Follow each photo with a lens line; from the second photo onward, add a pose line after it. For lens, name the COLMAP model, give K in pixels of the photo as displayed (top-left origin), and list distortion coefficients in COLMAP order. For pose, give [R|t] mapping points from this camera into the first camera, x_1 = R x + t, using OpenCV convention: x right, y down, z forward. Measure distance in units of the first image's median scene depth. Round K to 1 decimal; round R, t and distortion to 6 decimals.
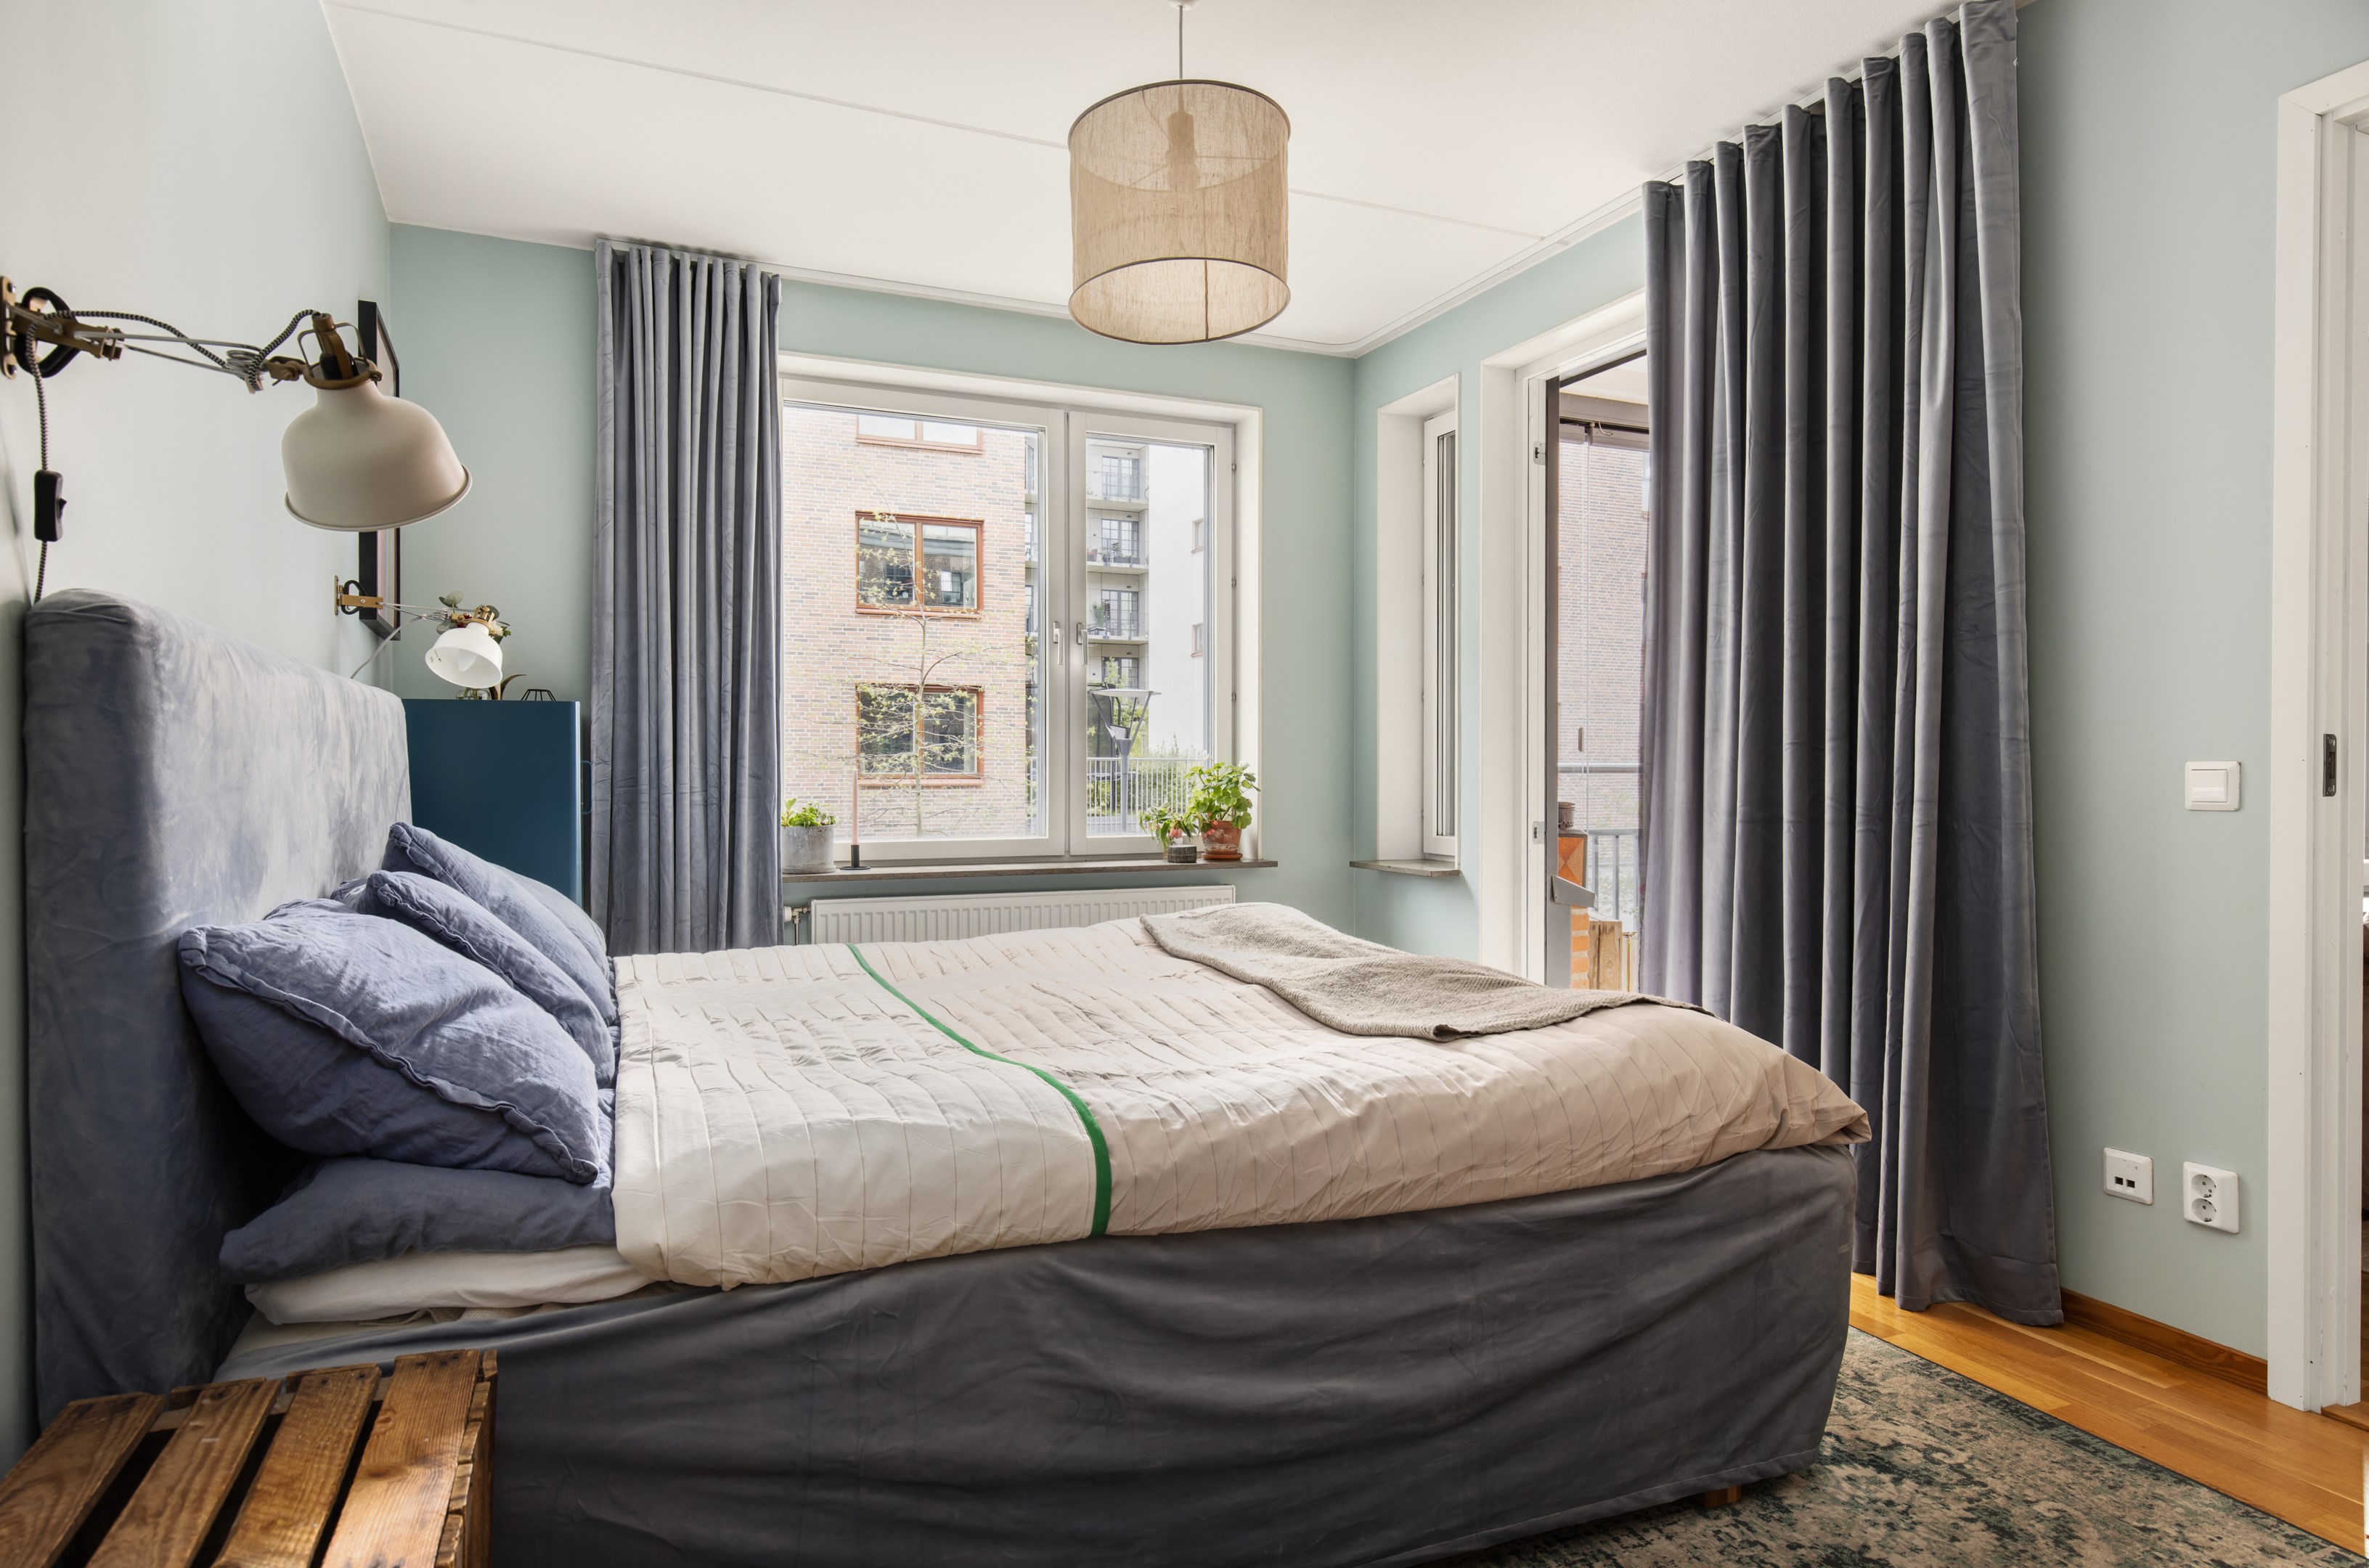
lens RADIAL K [[1369.5, 0, 1184.5], [0, 1369.5, 784.0], [0, 0, 1]] dist [0.000518, 0.000063]
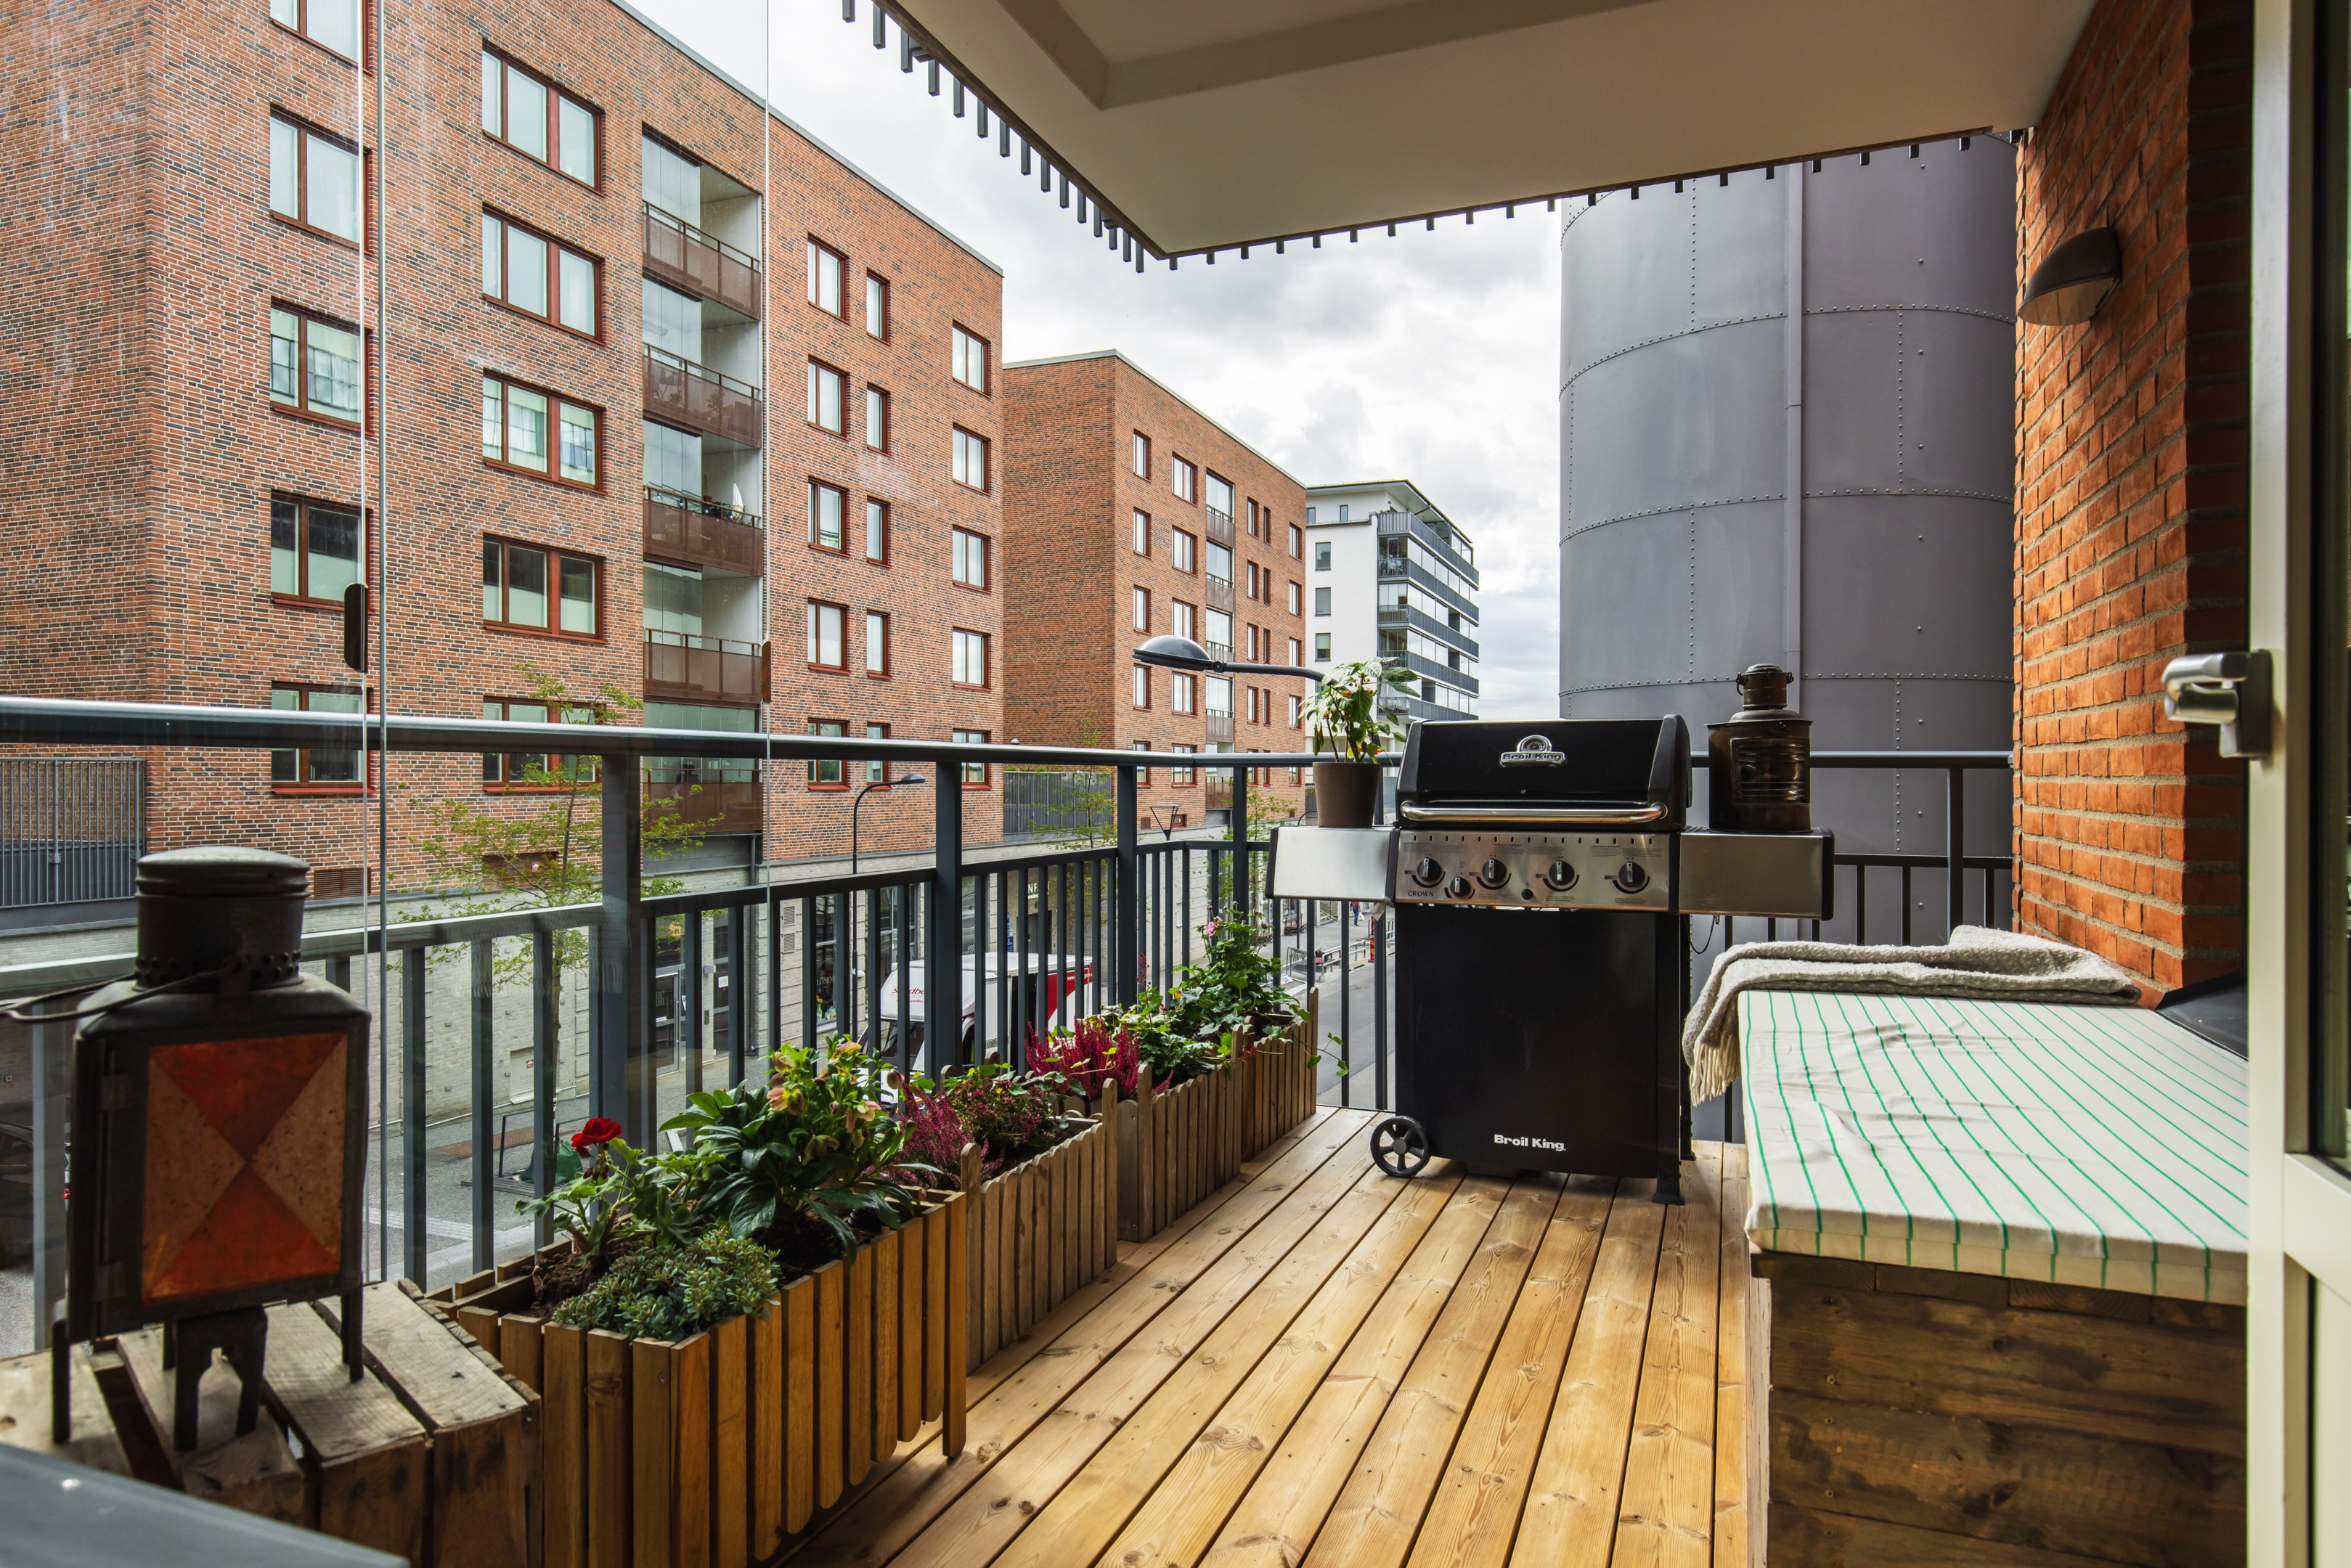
lens RADIAL K [[1393.5, 0, 1175.5], [0, 1393.5, 784.0], [0, 0, 1]] dist [0.001852, 0.000398]
pose [[0.706617, -0.002697, 0.707591, 0.203870], [0.007499, 0.999965, -0.003678, 0.002287], [-0.707557, 0.007905, 0.706613, 0.672451]]
